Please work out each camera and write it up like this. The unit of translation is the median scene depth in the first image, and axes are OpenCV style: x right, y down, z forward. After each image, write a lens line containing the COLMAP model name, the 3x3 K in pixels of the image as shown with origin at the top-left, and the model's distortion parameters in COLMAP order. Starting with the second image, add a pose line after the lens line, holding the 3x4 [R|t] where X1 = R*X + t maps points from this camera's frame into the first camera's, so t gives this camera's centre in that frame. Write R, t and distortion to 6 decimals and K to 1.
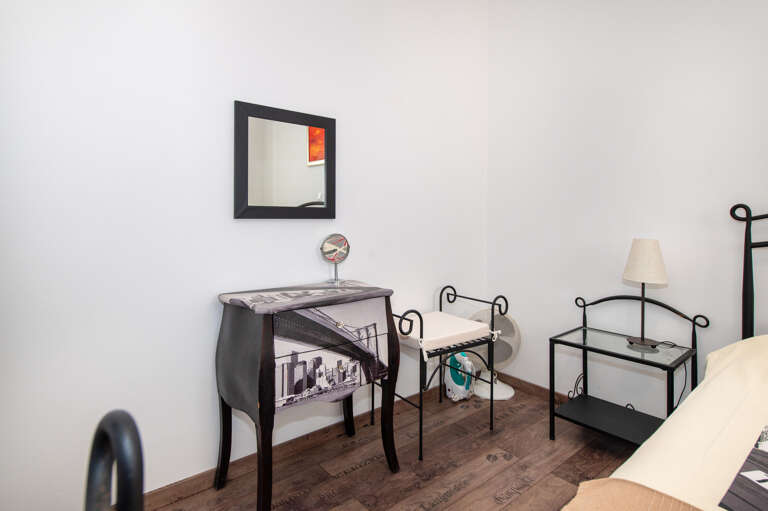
lens RADIAL K [[407.1, 0, 384.9], [0, 407.1, 217.1], [0, 0, 1]] dist [-0.000352, 0.000352]
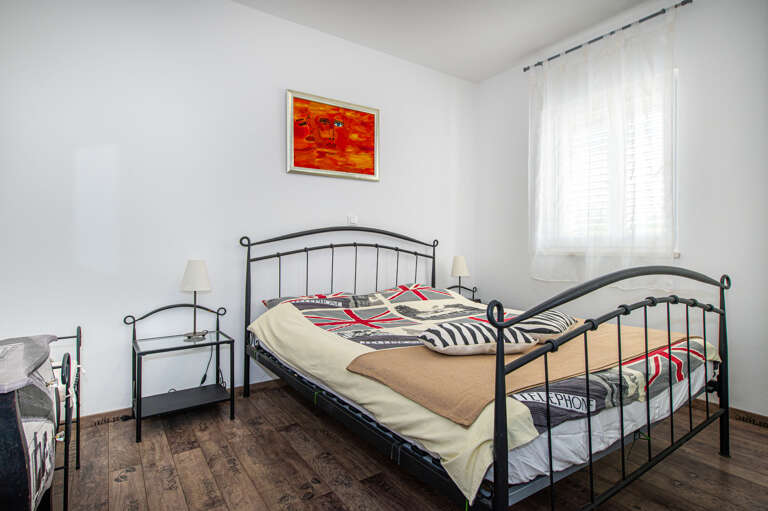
lens RADIAL K [[407.1, 0, 384.8], [0, 407.1, 254.7], [0, 0, 1]] dist [-0.000352, 0.000352]
pose [[0.087047, -0.029335, 0.995772, -0.695201], [-0.008777, 0.999505, 0.030212, -0.010971], [-0.996166, -0.011370, 0.086746, 0.257083]]
